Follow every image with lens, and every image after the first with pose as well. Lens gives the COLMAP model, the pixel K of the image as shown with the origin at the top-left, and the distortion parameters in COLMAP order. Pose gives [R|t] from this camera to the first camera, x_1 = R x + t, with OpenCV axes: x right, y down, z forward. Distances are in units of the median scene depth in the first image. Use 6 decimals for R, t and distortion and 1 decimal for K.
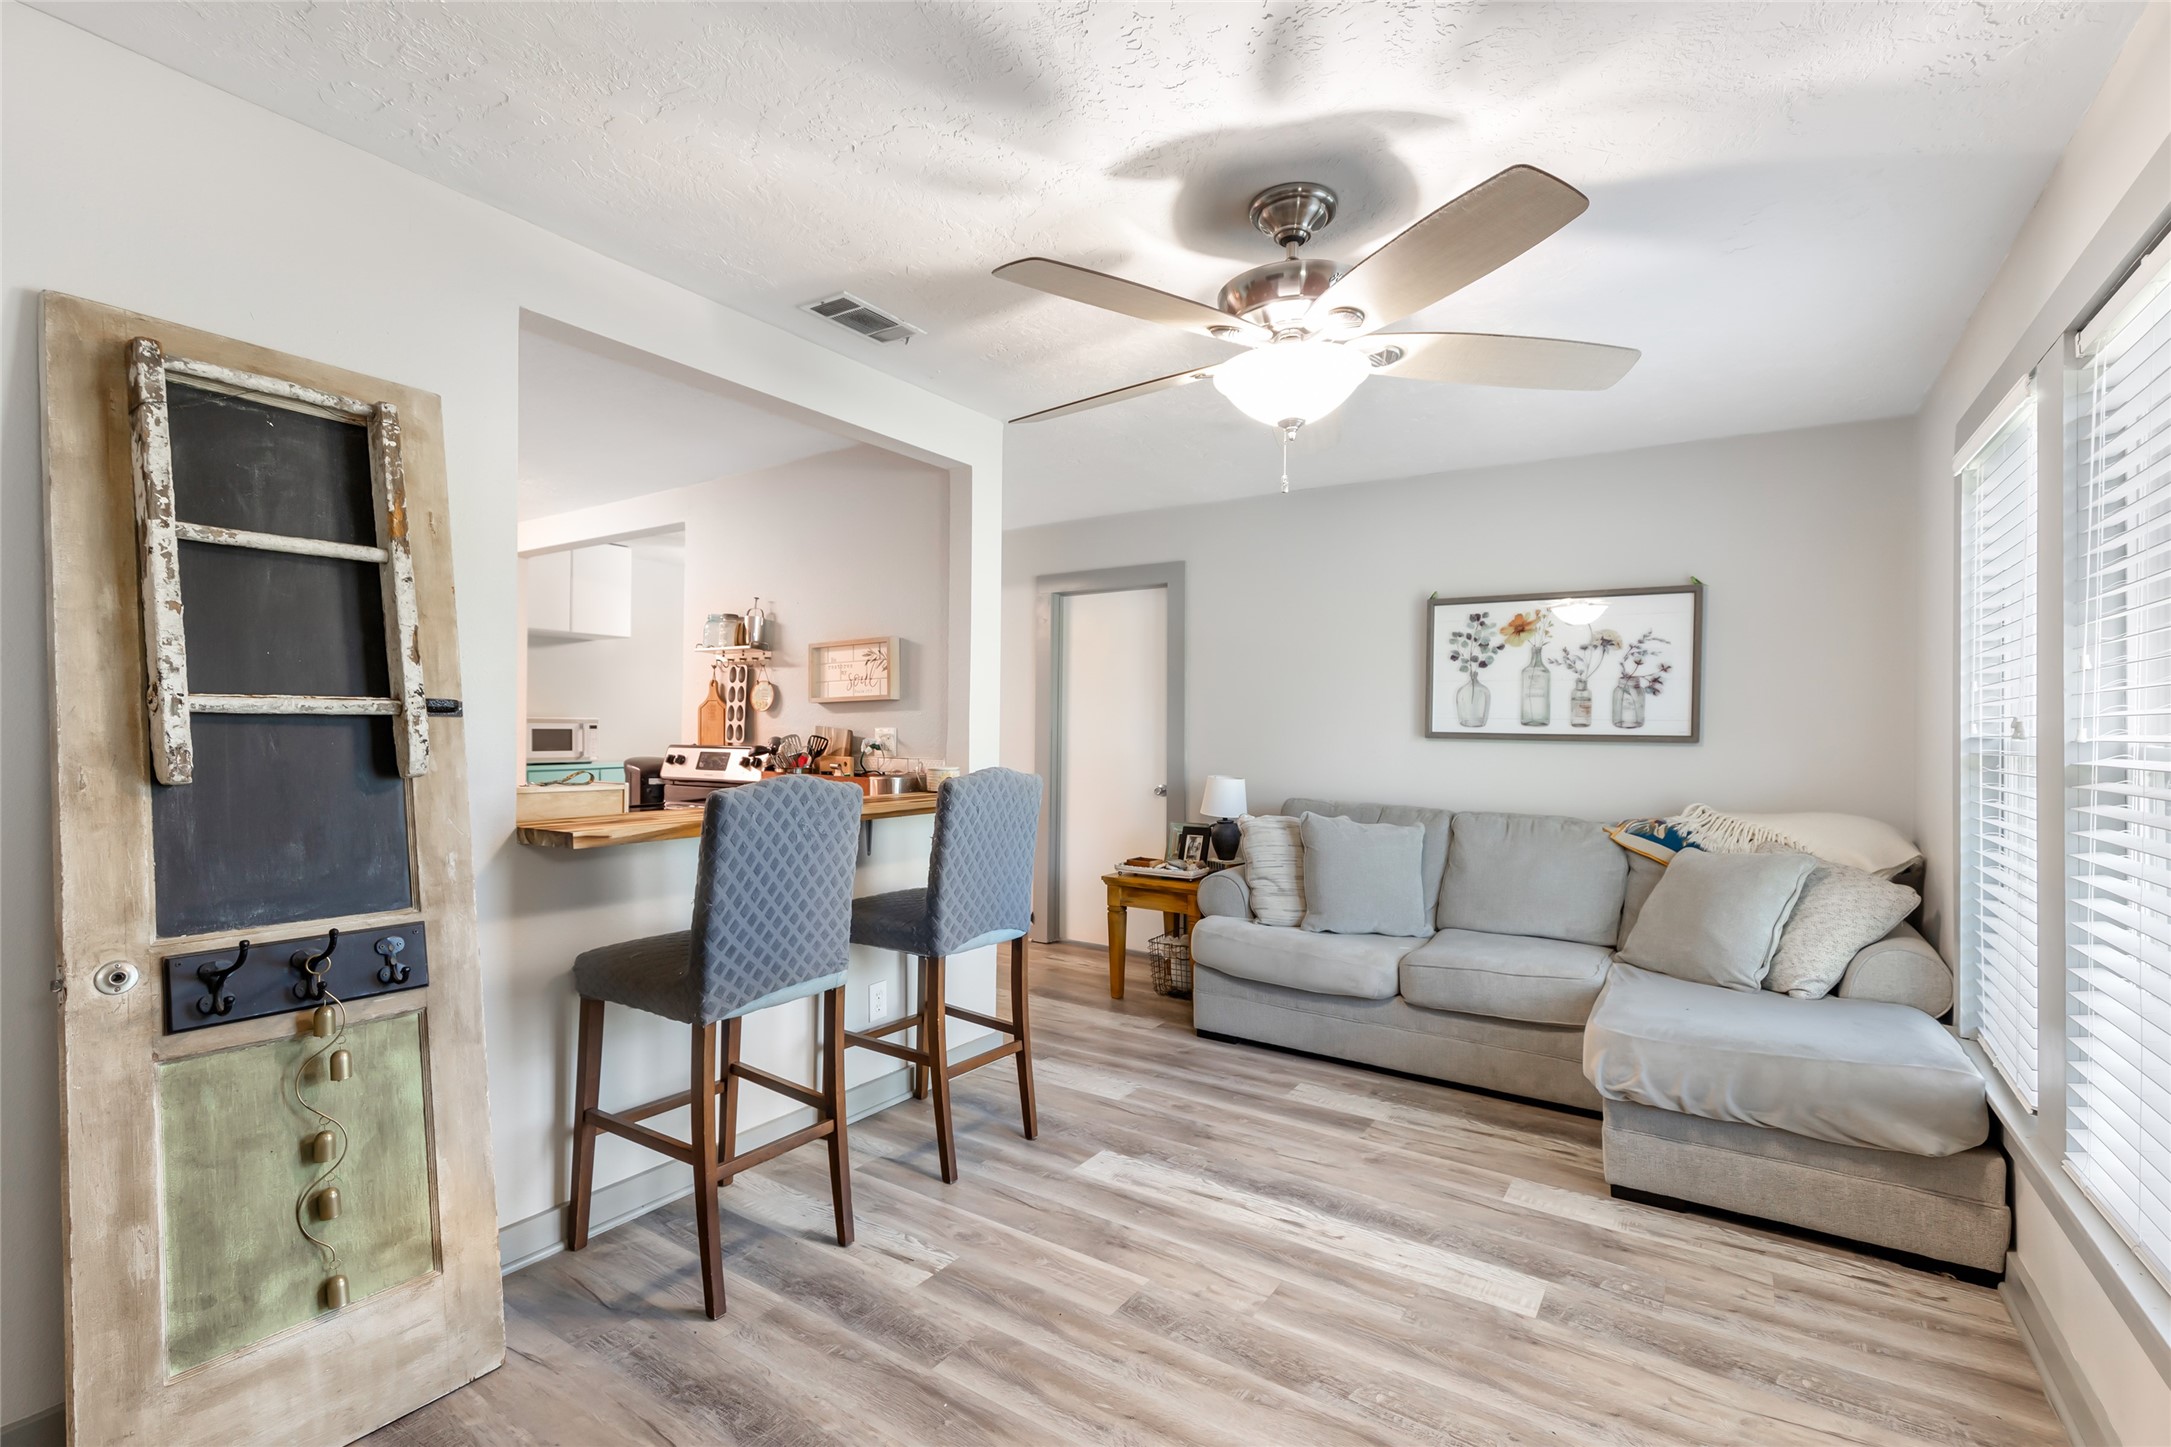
lens RADIAL K [[978.2, 0, 1033.1], [0, 978.2, 726.1], [0, 0, 1]] dist [0.013485, -0.001534]
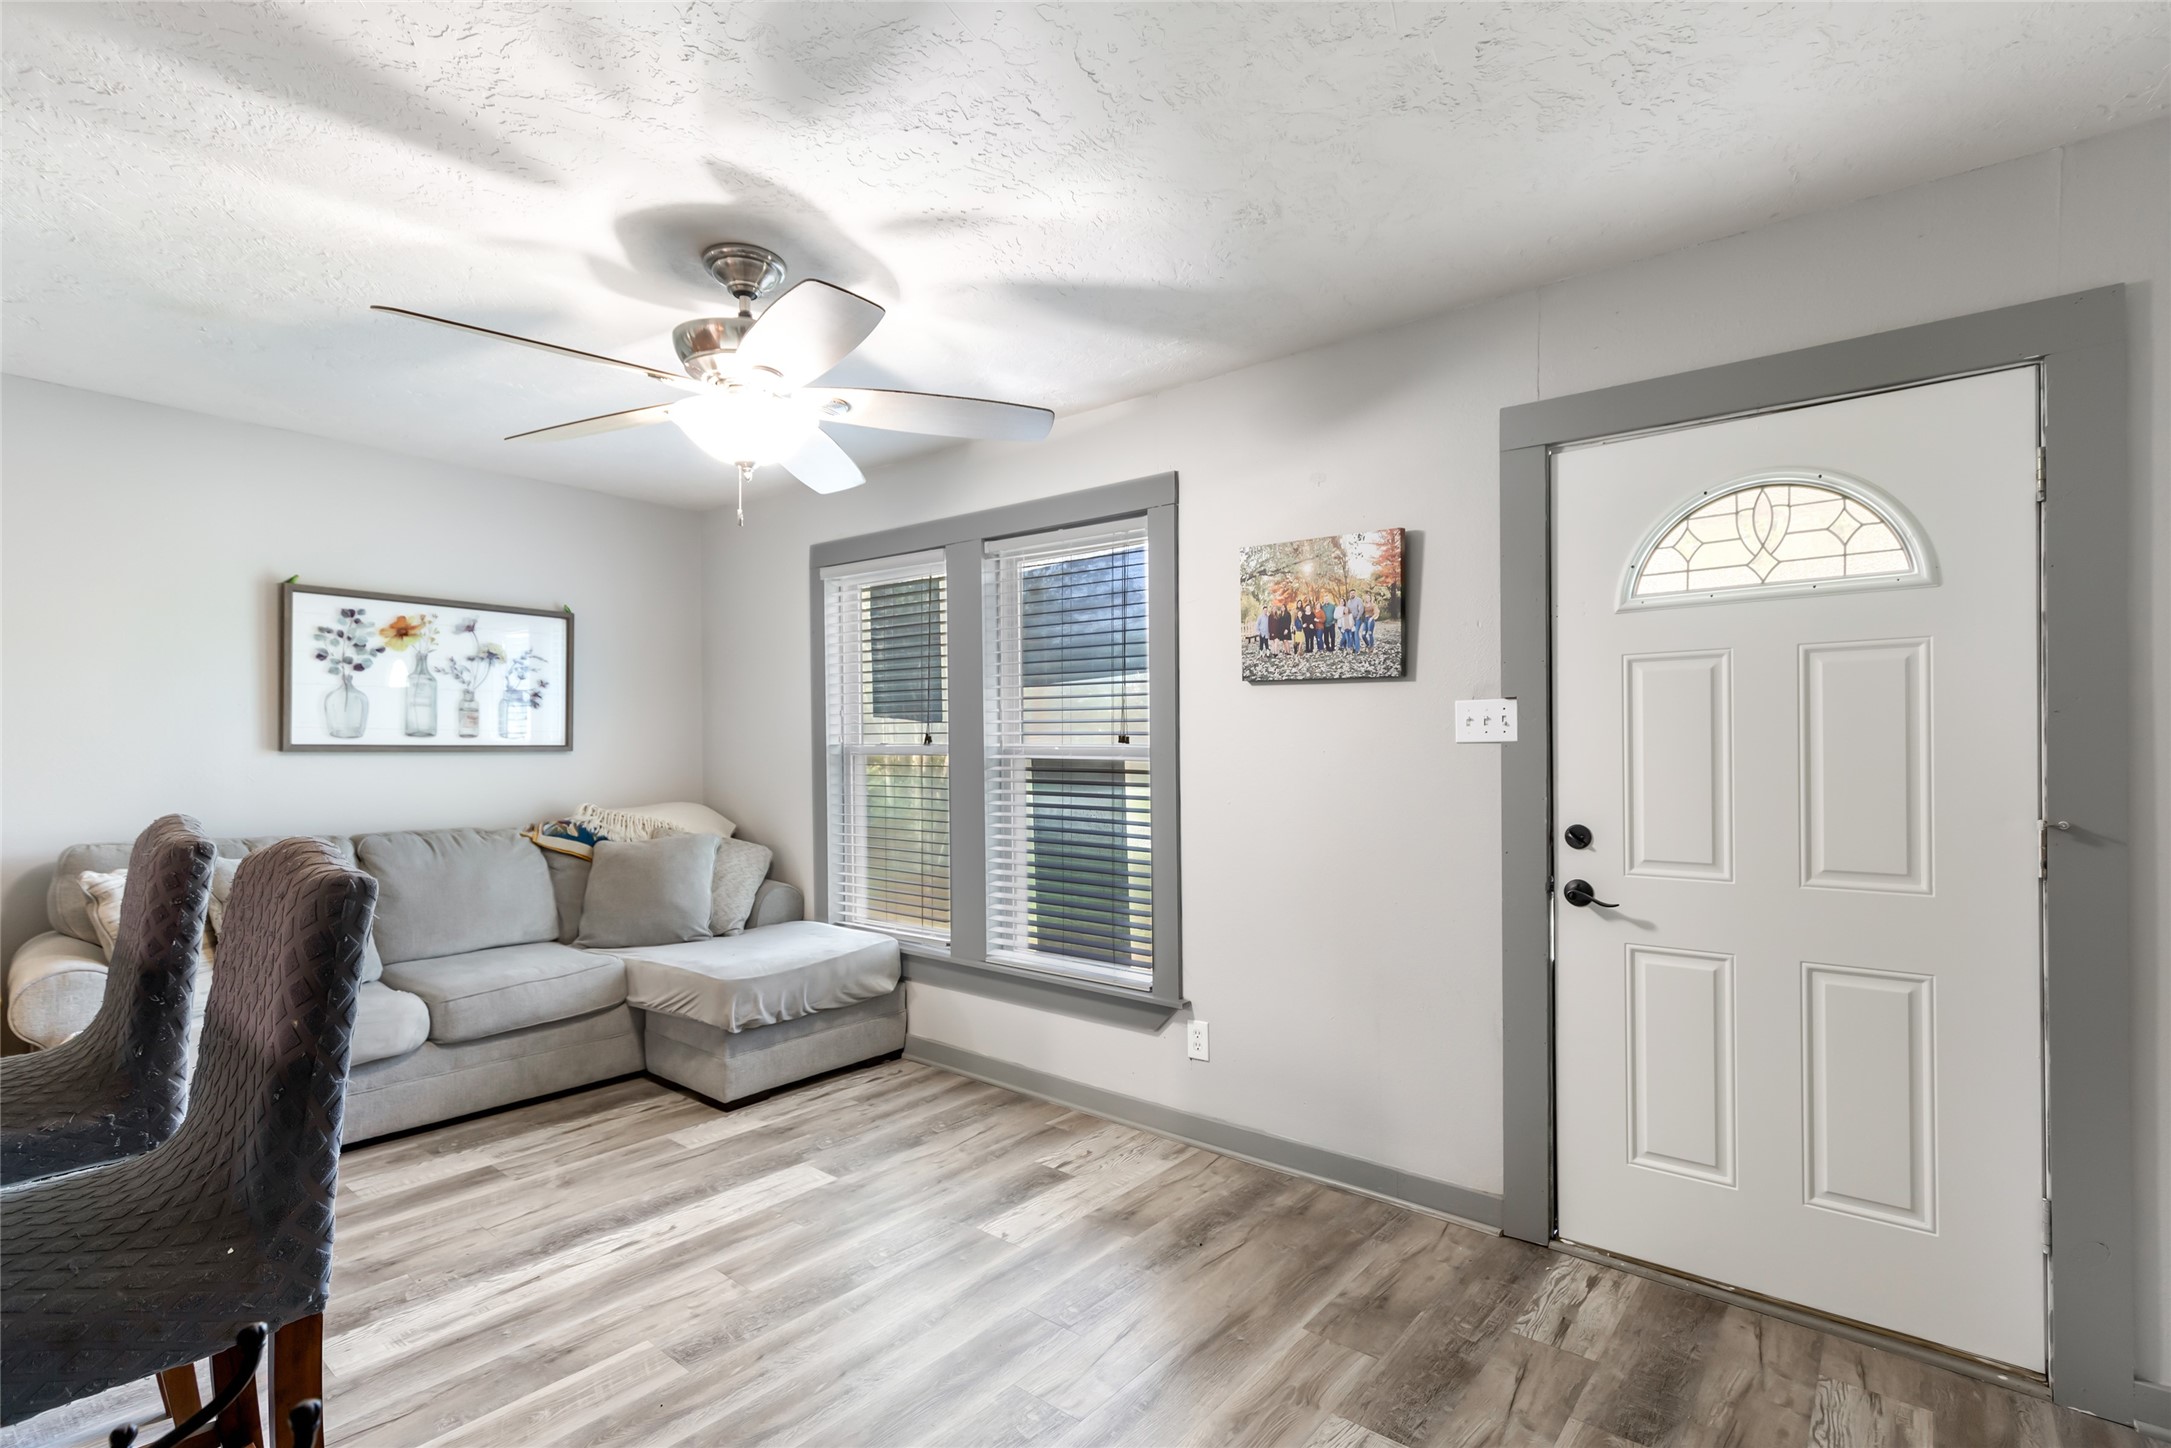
lens RADIAL K [[1041.0, 0, 1098.3], [0, 1041.0, 743.6], [0, 0, 1]] dist [-0.001300, 0.002474]
pose [[0.079061, -0.012722, 0.996789, -0.578191], [-0.001603, 0.999916, 0.012889, -0.009880], [-0.996868, -0.002617, 0.079034, 0.351097]]
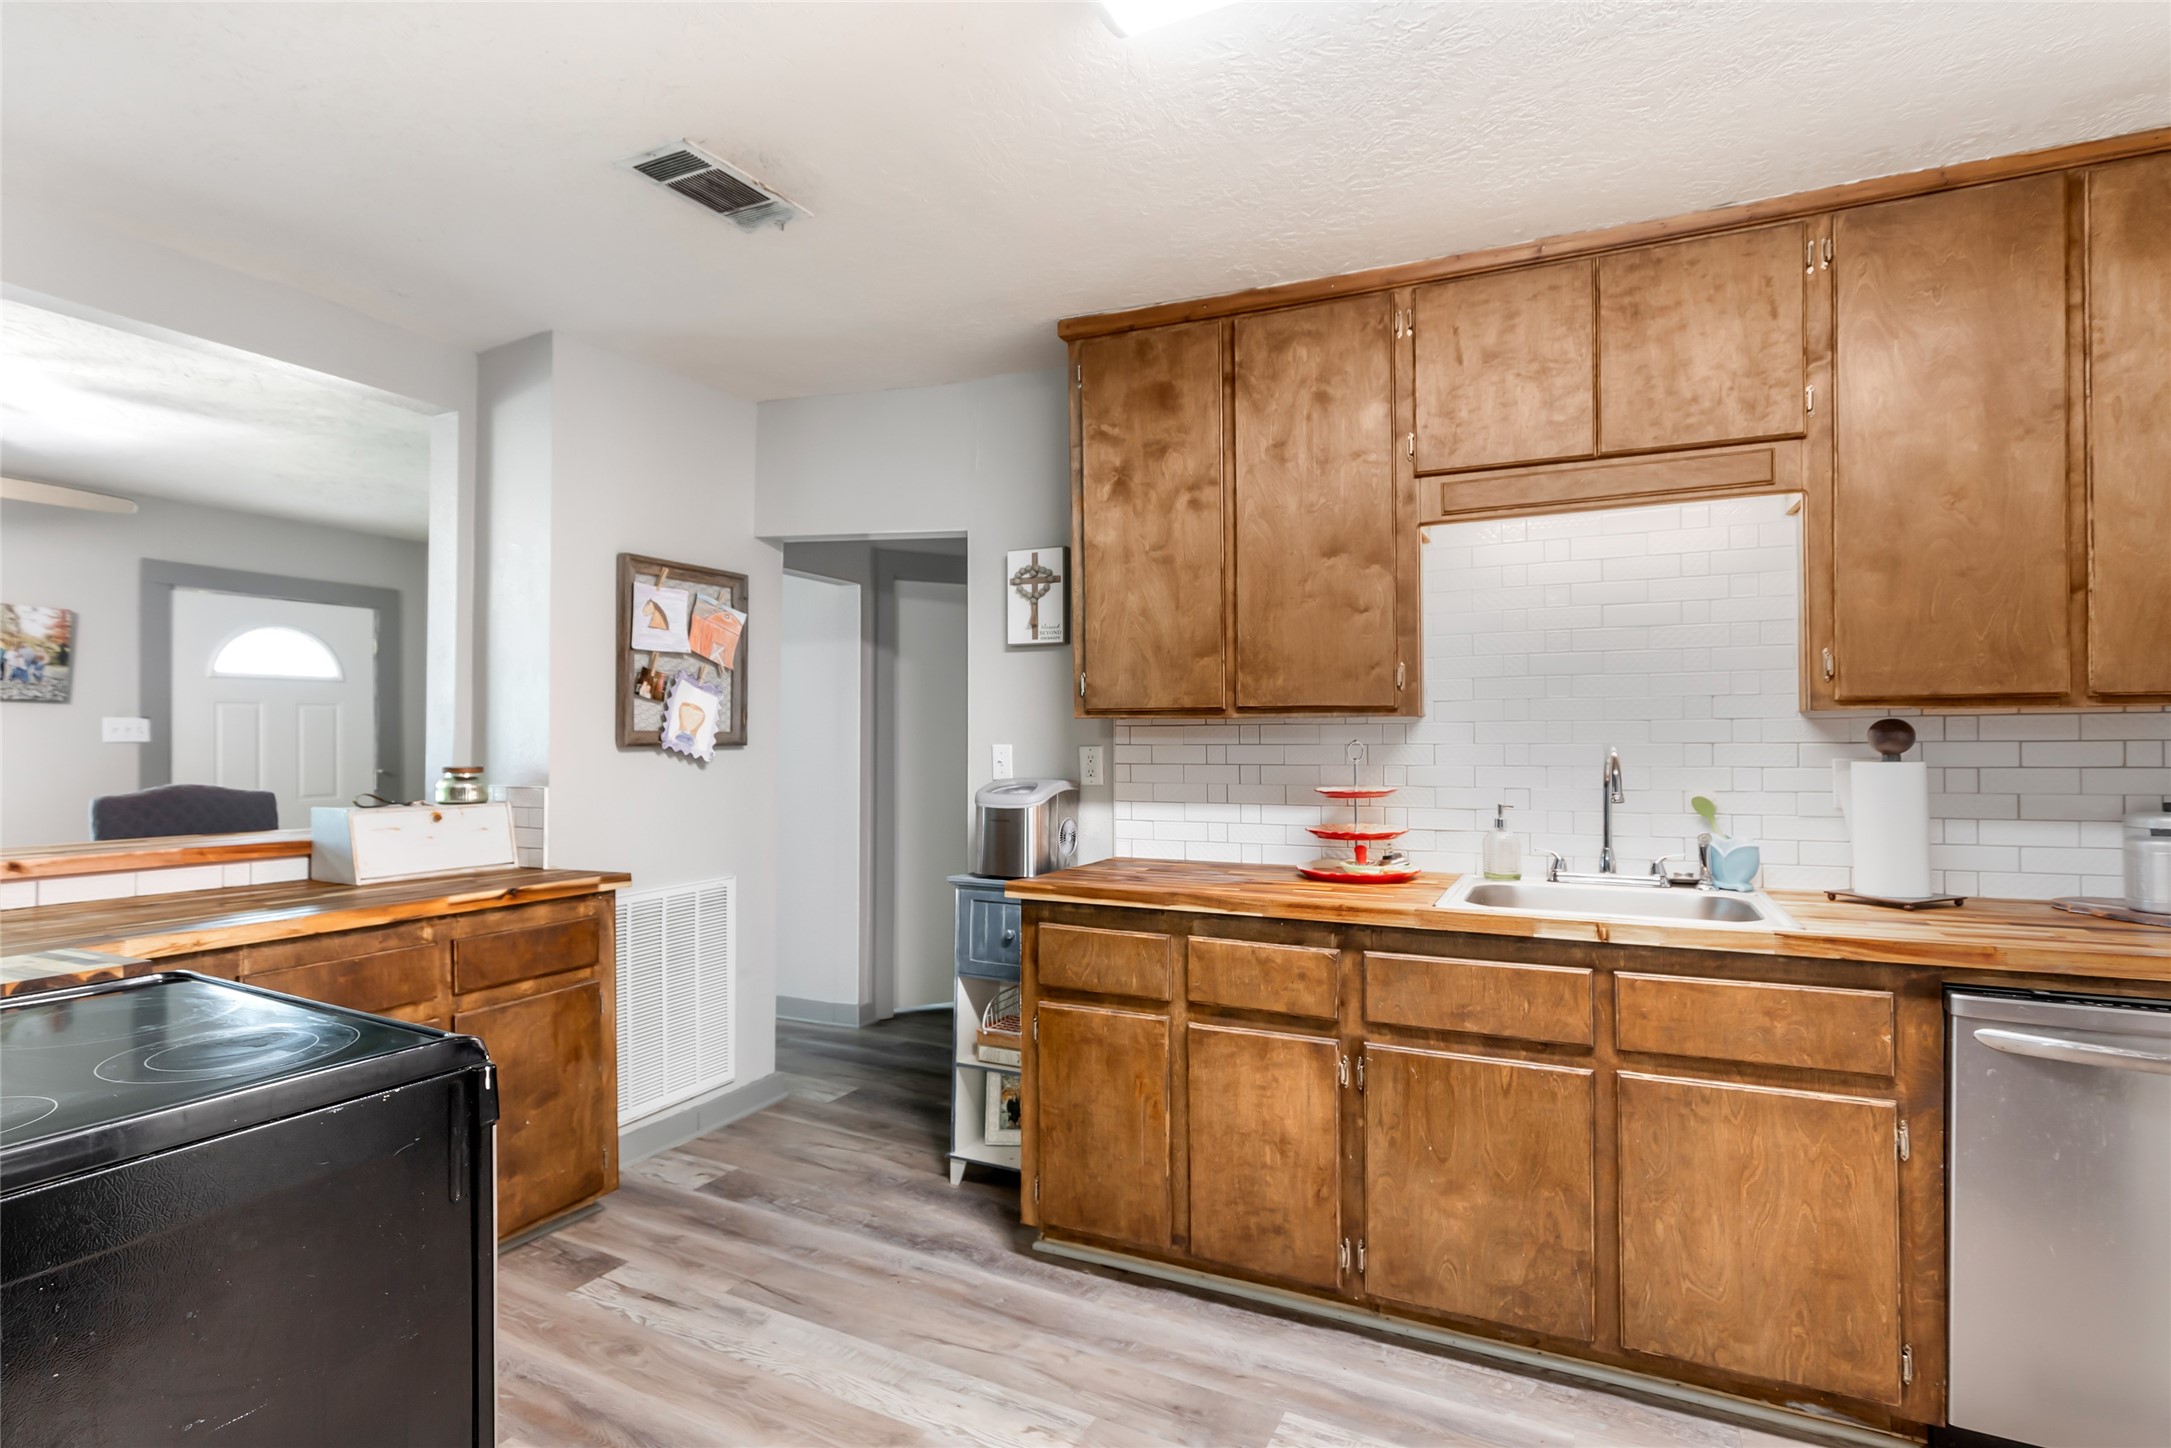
lens RADIAL K [[1041.0, 0, 1073.1], [0, 1041.0, 732.0], [0, 0, 1]] dist [-0.001300, 0.002474]
pose [[-0.988314, -0.009743, -0.152121, -0.814700], [-0.007564, 0.999860, -0.014896, -0.003062], [0.152245, -0.013571, -0.988250, 1.745060]]
